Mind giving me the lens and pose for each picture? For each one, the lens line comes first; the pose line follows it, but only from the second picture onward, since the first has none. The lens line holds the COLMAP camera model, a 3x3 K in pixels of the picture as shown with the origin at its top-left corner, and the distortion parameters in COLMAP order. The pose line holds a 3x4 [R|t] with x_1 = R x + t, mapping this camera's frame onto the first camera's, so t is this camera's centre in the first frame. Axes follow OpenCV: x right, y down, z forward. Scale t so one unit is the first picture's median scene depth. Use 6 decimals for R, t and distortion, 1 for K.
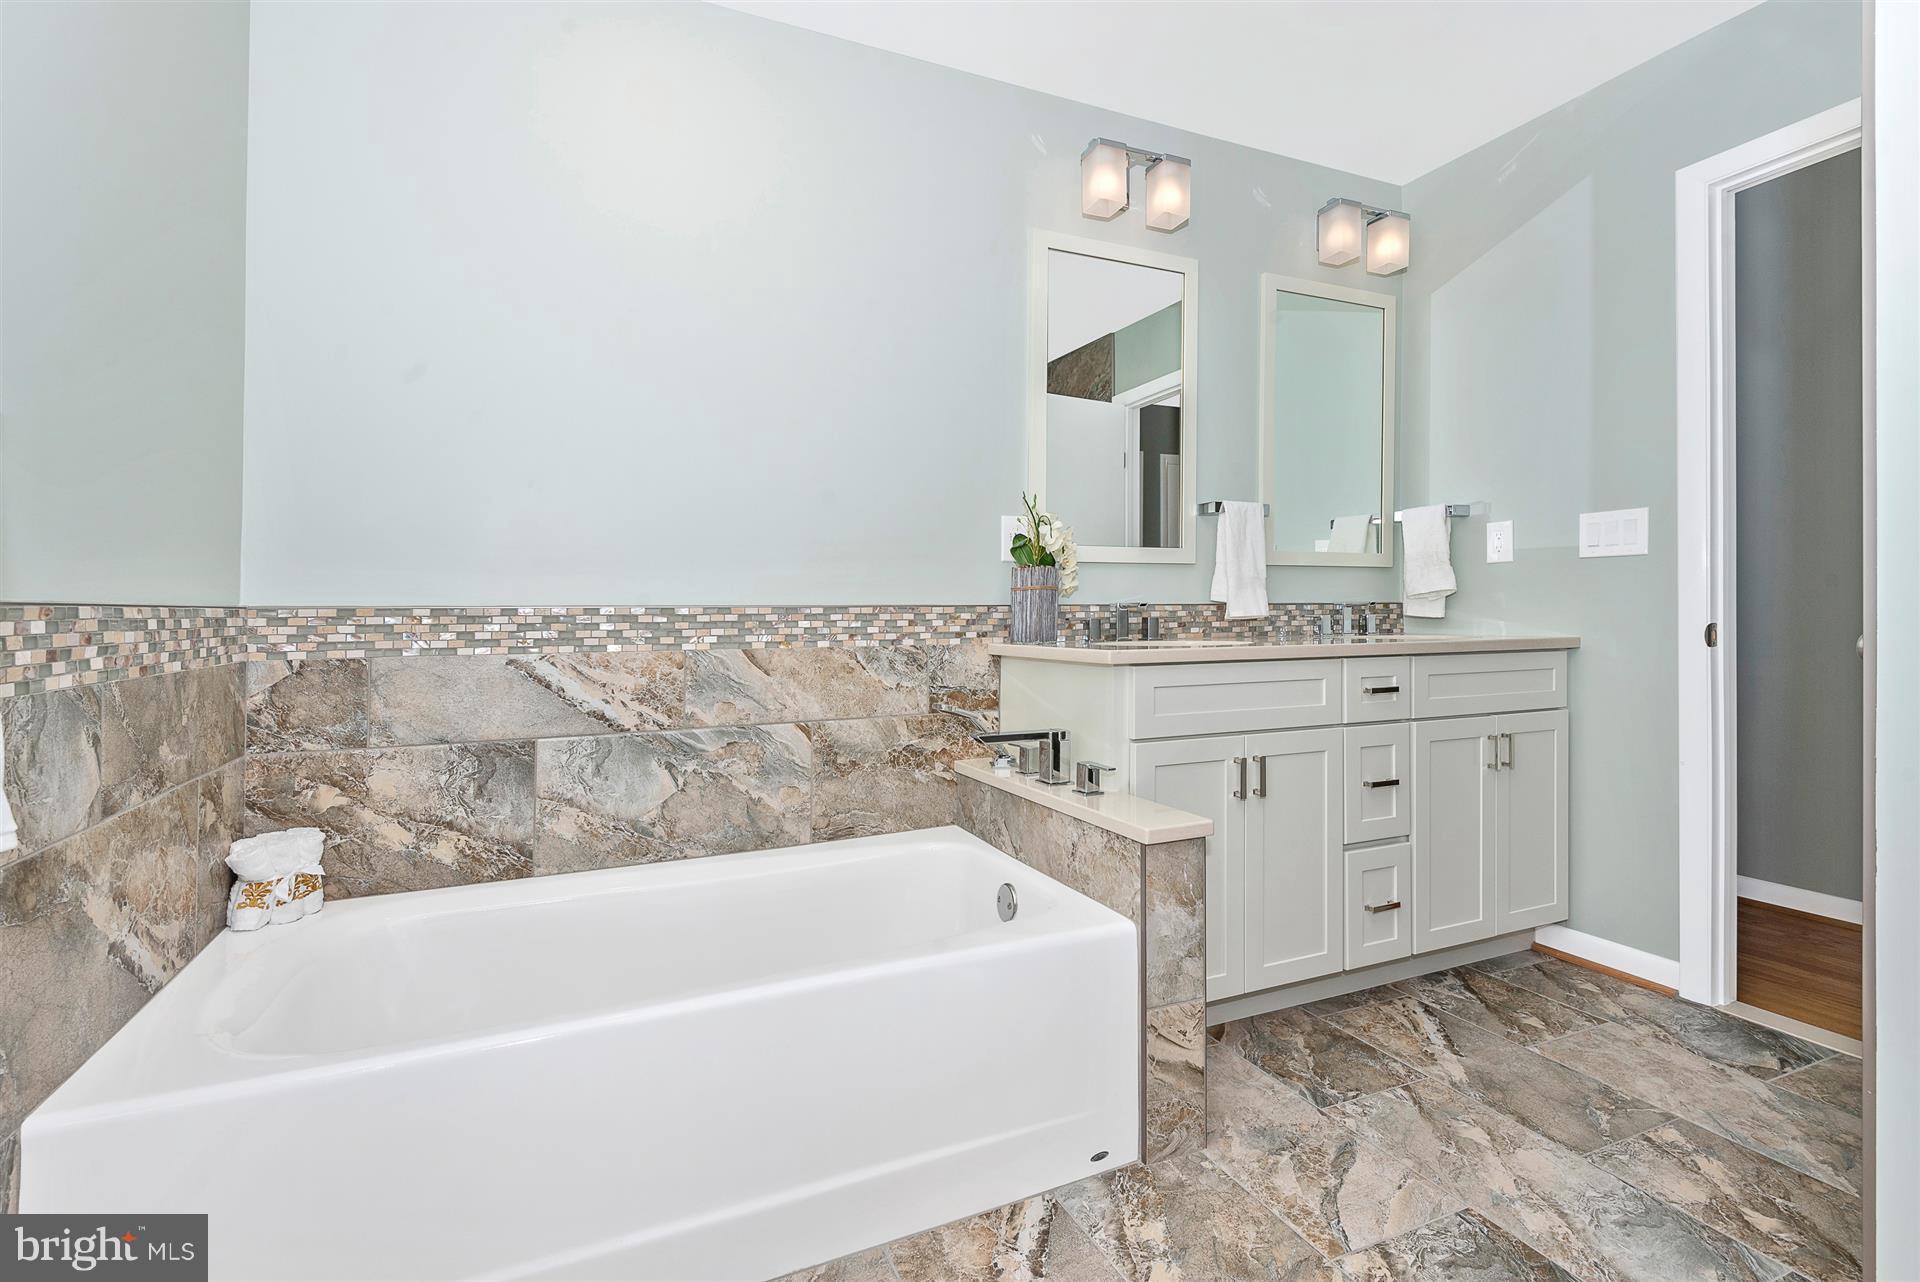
lens RADIAL K [[888.2, 0, 938.0], [0, 888.2, 607.9], [0, 0, 1]] dist [0.021761, -0.015325]
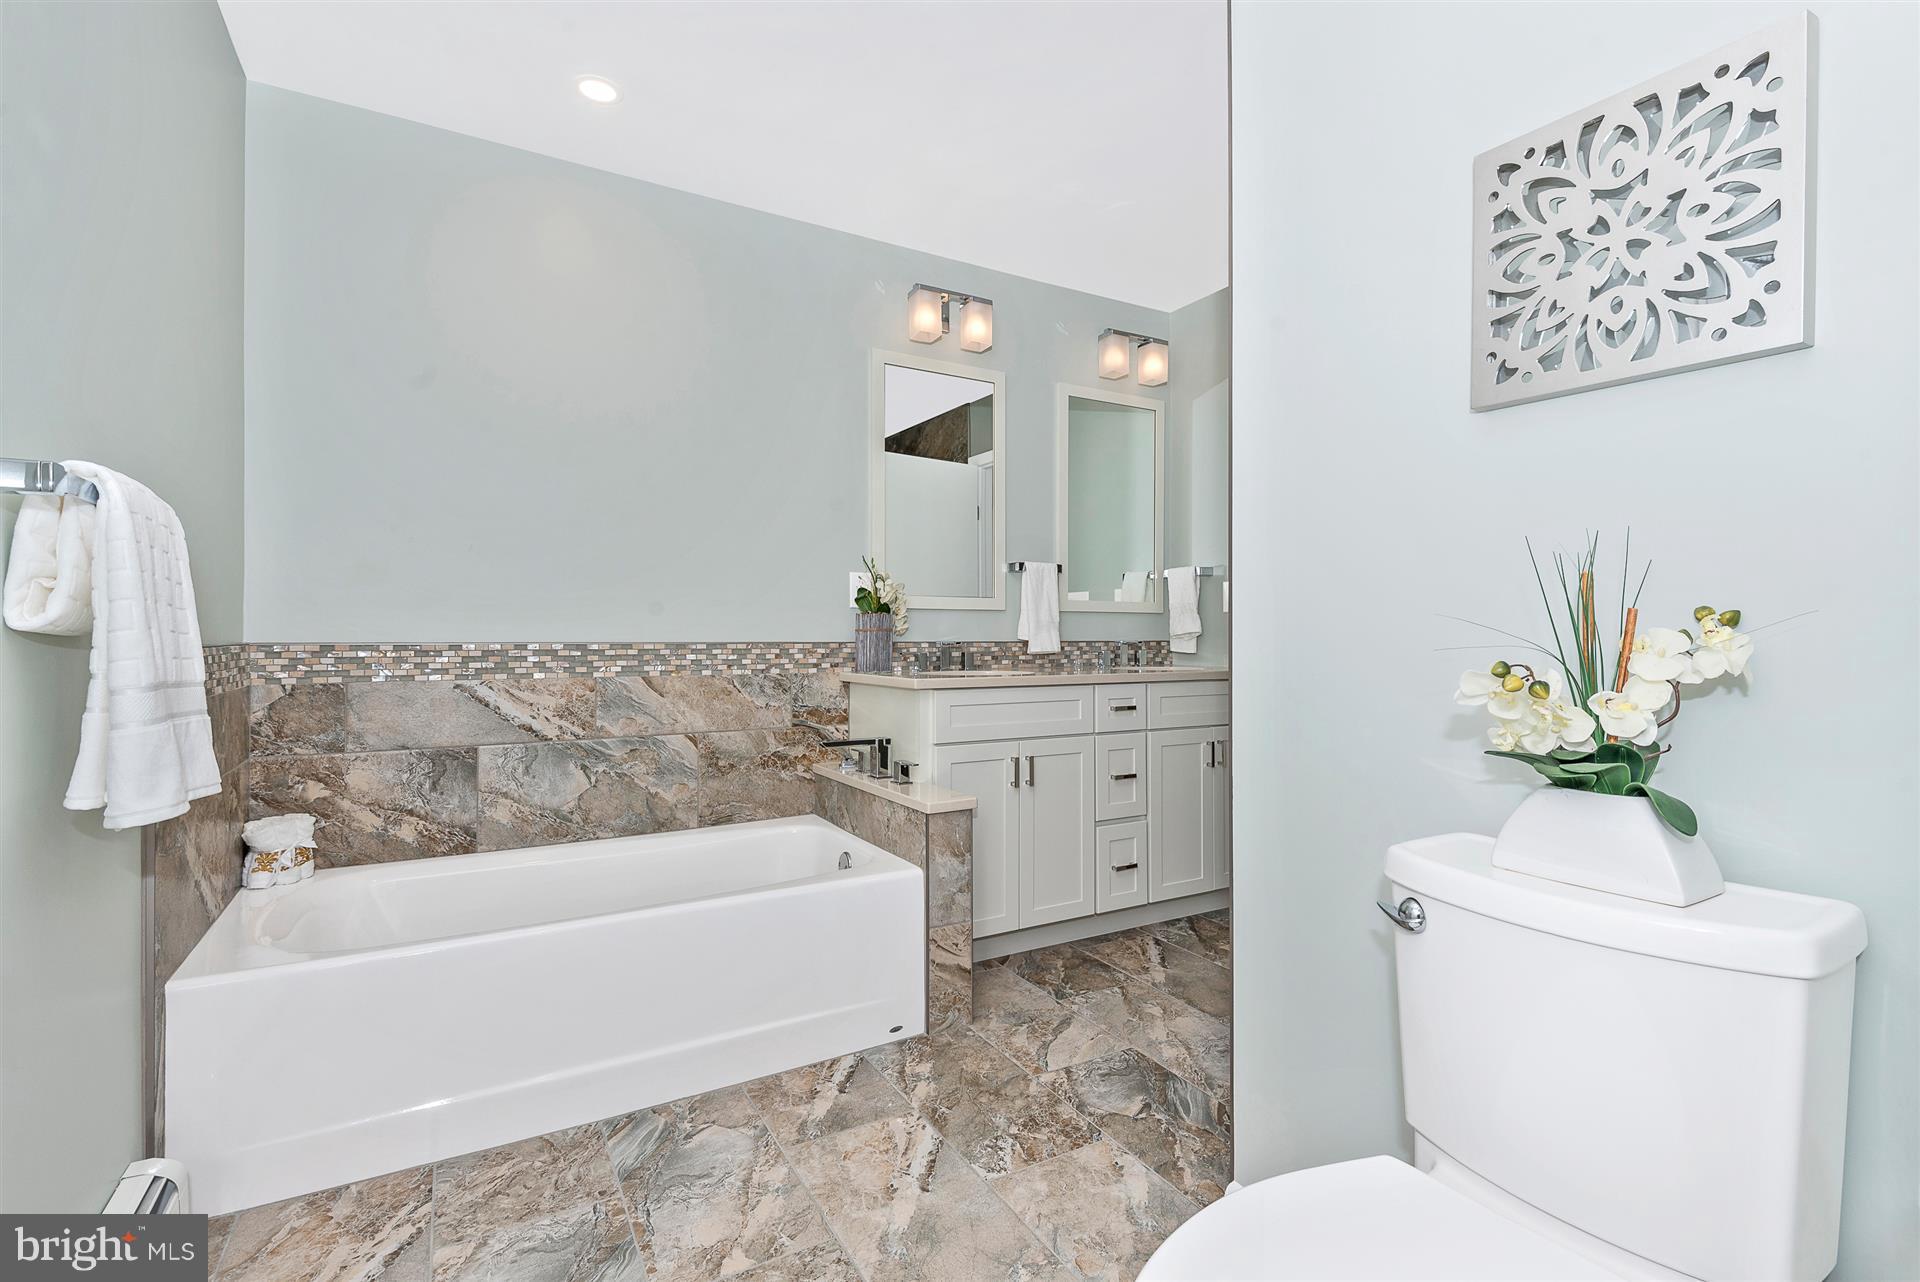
lens RADIAL K [[888.2, 0, 916.4], [0, 888.2, 671.6], [0, 0, 1]] dist [0.021761, -0.015325]
pose [[0.996986, 0.003674, 0.077491, 0.077364], [-0.007265, 0.998910, 0.046109, -0.023475], [-0.077237, -0.046533, 0.995926, -0.316839]]
